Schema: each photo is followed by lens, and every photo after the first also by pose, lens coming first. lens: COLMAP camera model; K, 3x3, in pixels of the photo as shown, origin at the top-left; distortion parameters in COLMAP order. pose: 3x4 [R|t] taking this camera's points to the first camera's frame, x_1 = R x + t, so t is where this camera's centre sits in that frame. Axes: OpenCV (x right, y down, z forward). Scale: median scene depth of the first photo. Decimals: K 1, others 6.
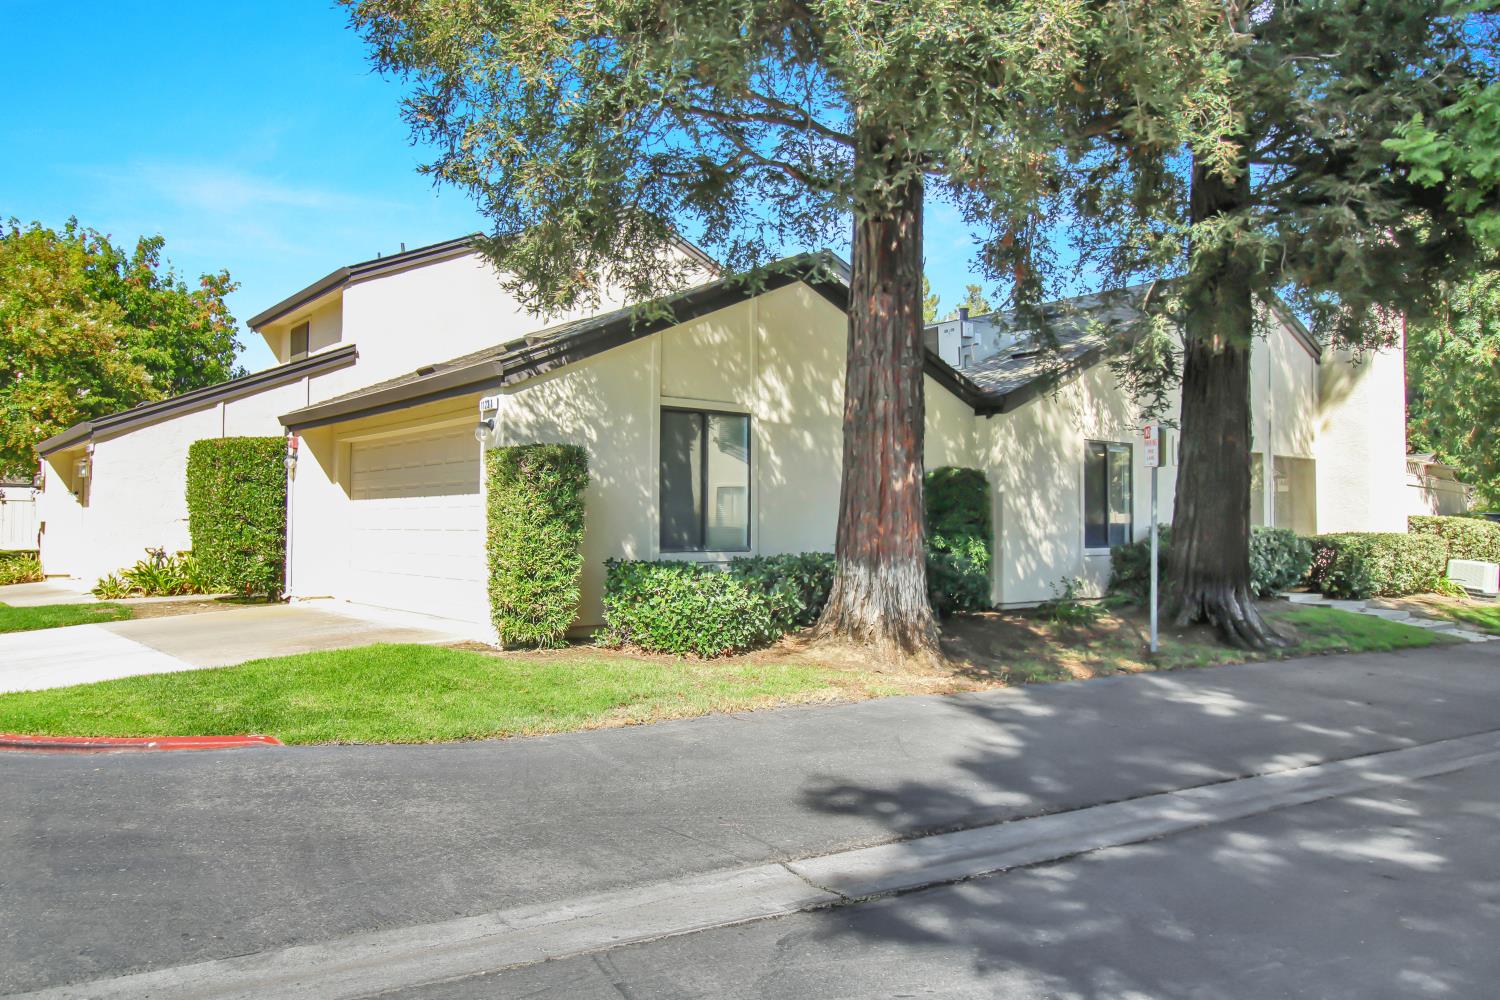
lens RADIAL K [[1095.4, 0, 751.4], [0, 1095.4, 490.2], [0, 0, 1]] dist [-0.007664, -0.001764]
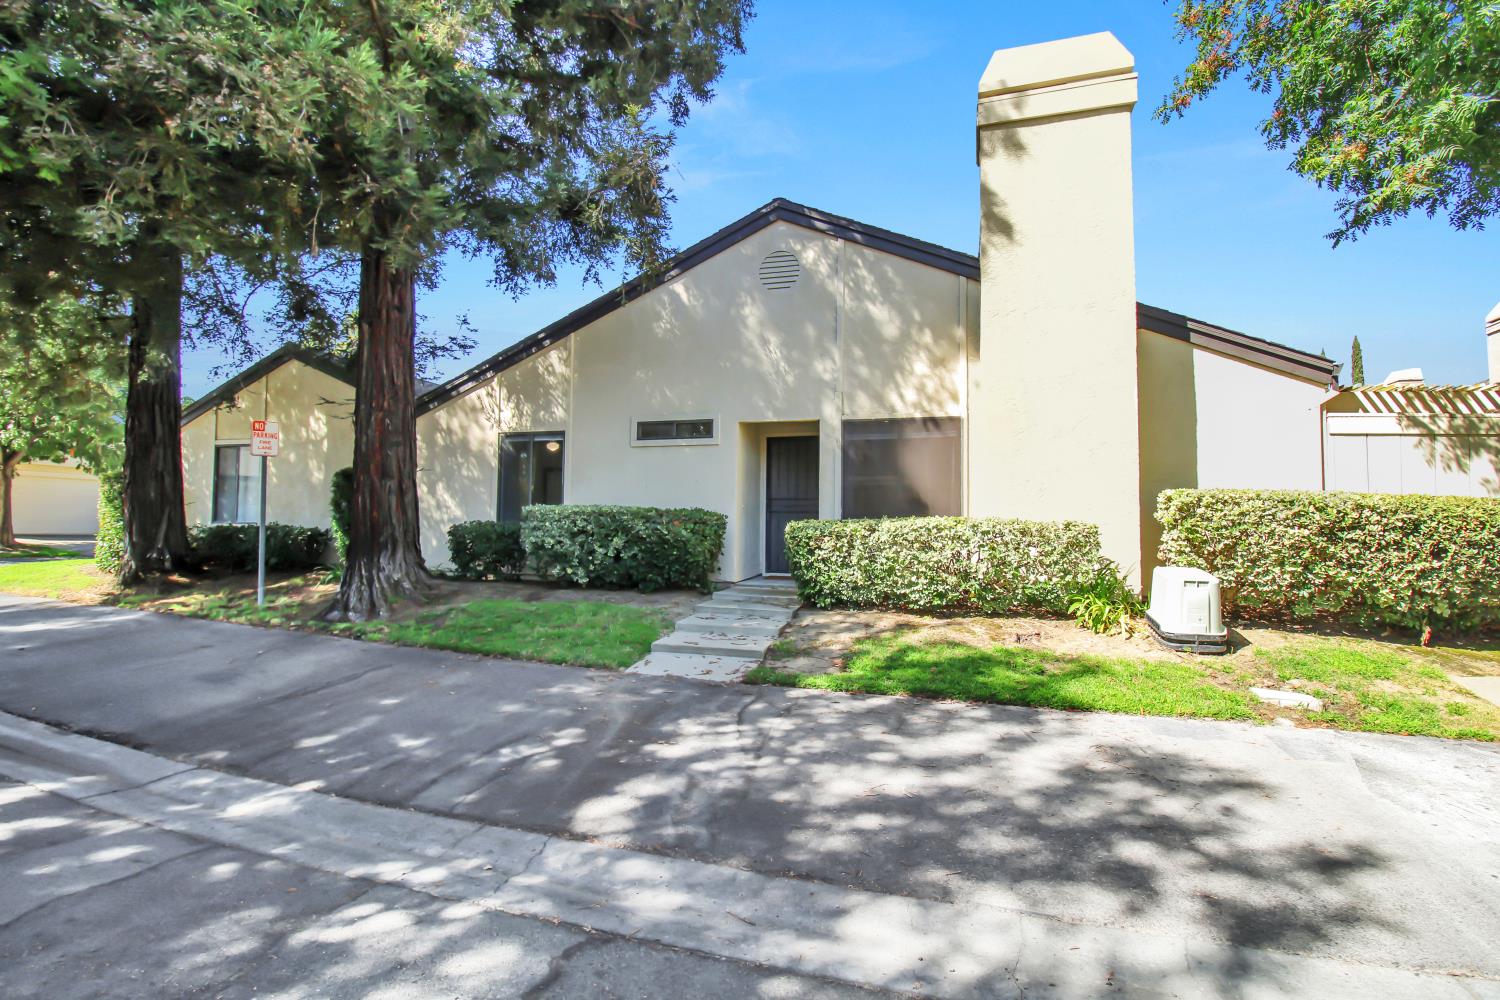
lens RADIAL K [[696.1, 0, 744.3], [0, 696.1, 496.4], [0, 0, 1]] dist [-0.016294, -0.000798]
pose [[0.558587, -0.019621, -0.829214, 1.042212], [0.022743, 0.999707, -0.008335, 0.032137], [0.829134, -0.014203, 0.558870, 0.796847]]
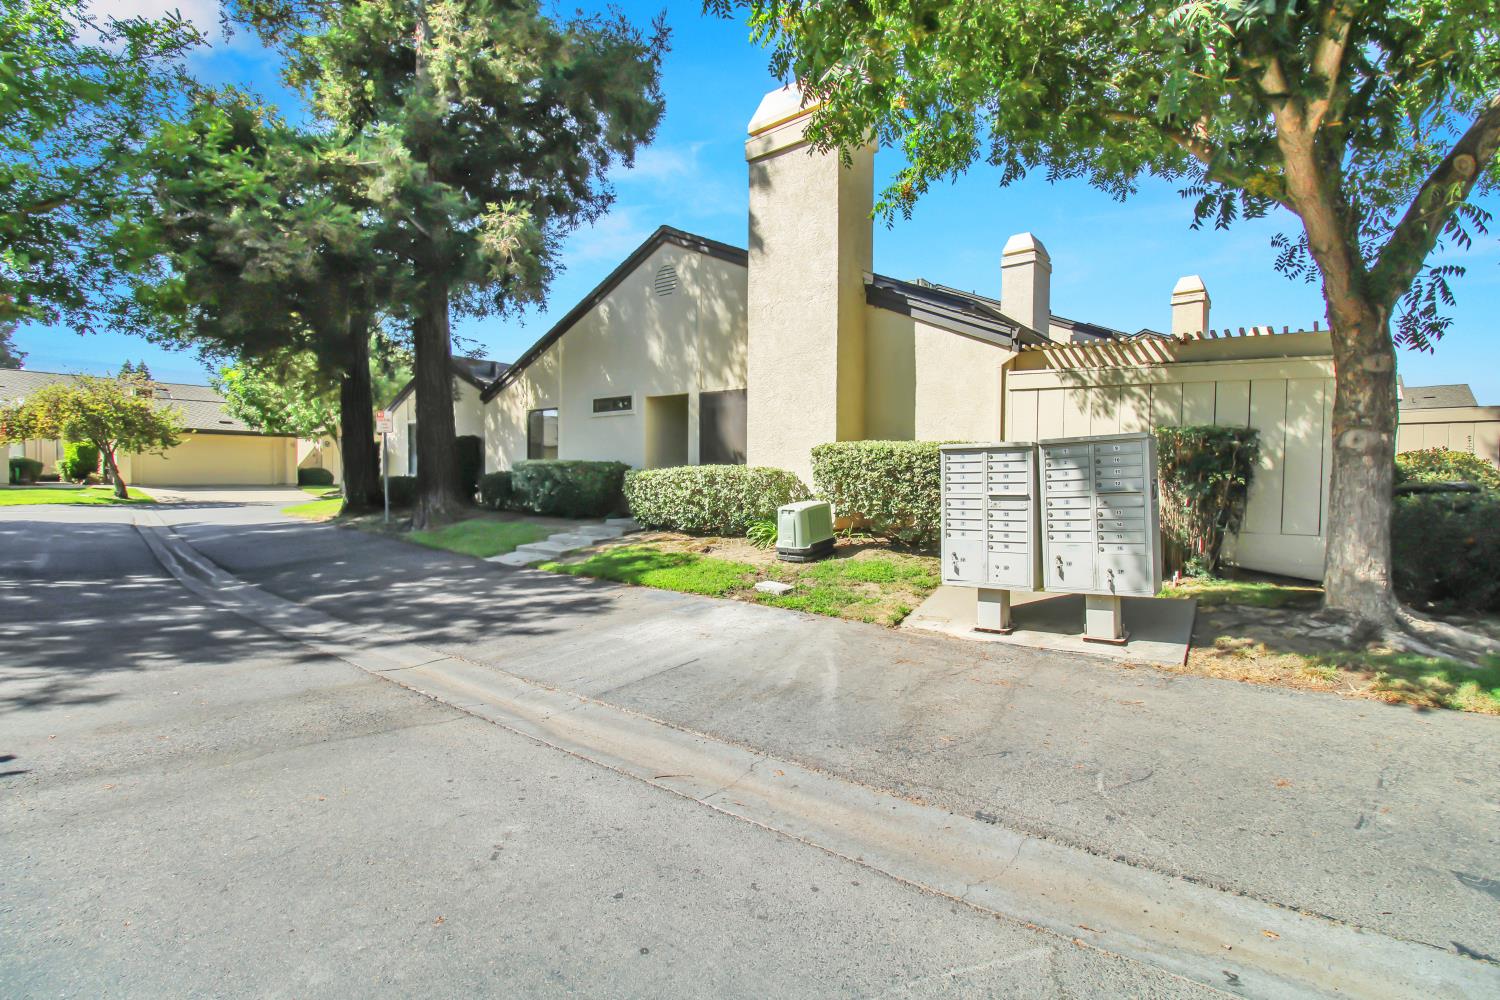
lens RADIAL K [[691.3, 0, 750.0], [0, 691.3, 500.0], [0, 0, 1]] dist [-0.030994, -0.000244]
pose [[0.215727, 0.047886, -0.975279, 1.390823], [0.039533, 0.997550, 0.057724, 0.042598], [0.975653, -0.051008, 0.213306, 1.090923]]
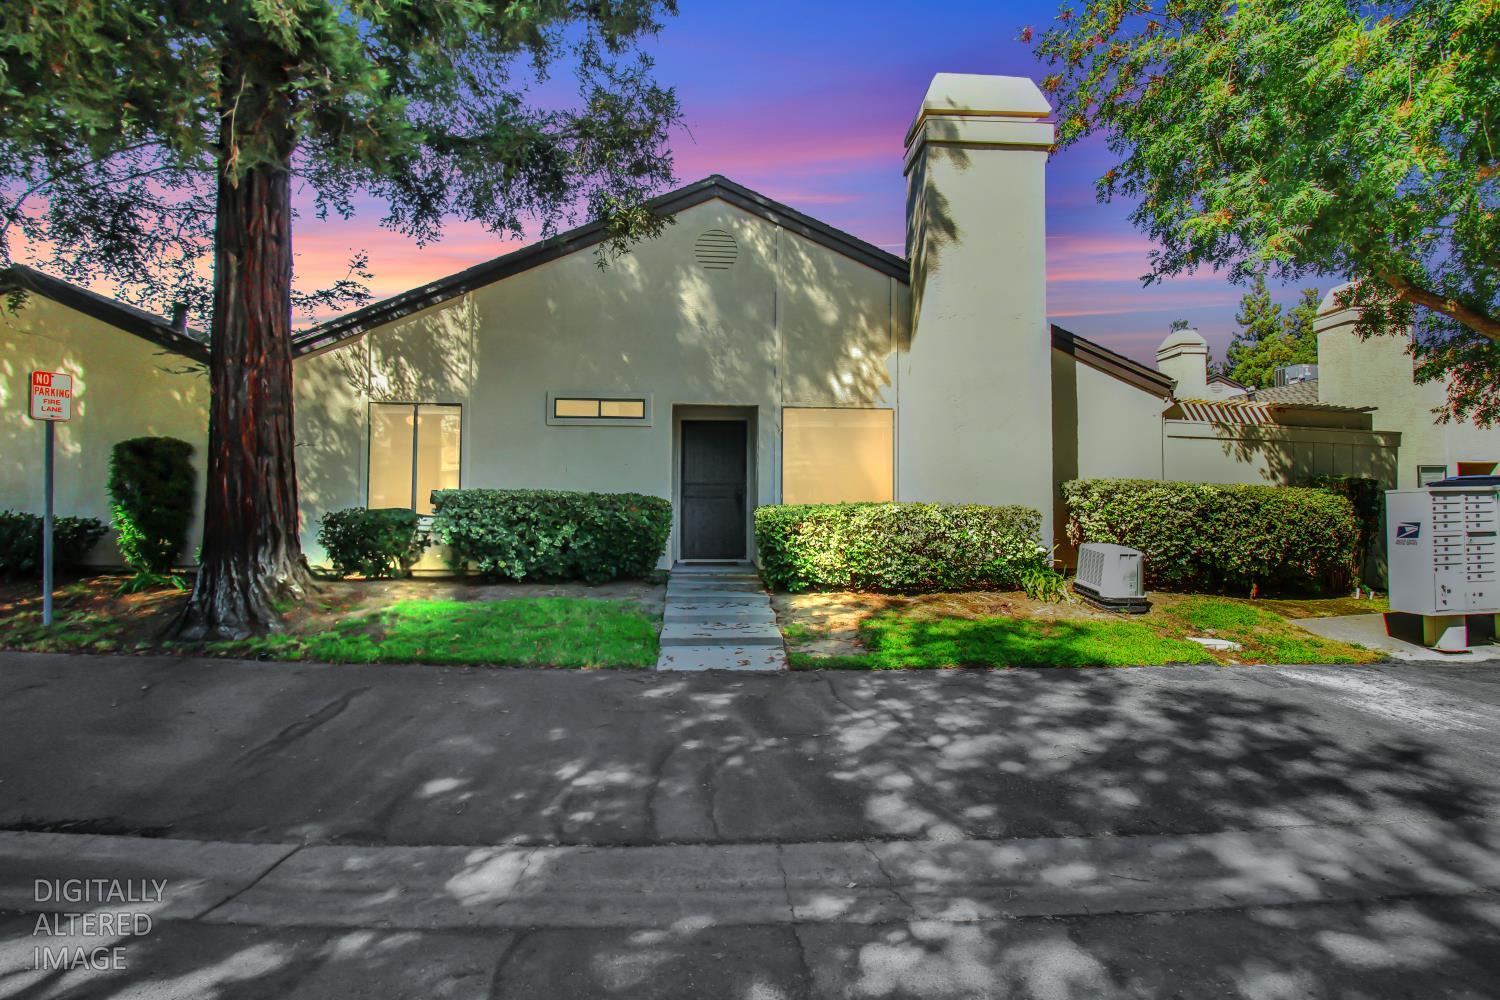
lens RADIAL K [[704.1, 0, 750.6], [0, 704.1, 493.5], [0, 0, 1]] dist [-0.018827, -0.001108]
pose [[0.819293, -0.001541, -0.573373, 0.919668], [0.015350, 0.999697, 0.019246, 0.027059], [0.573169, -0.024569, 0.819069, 0.679753]]
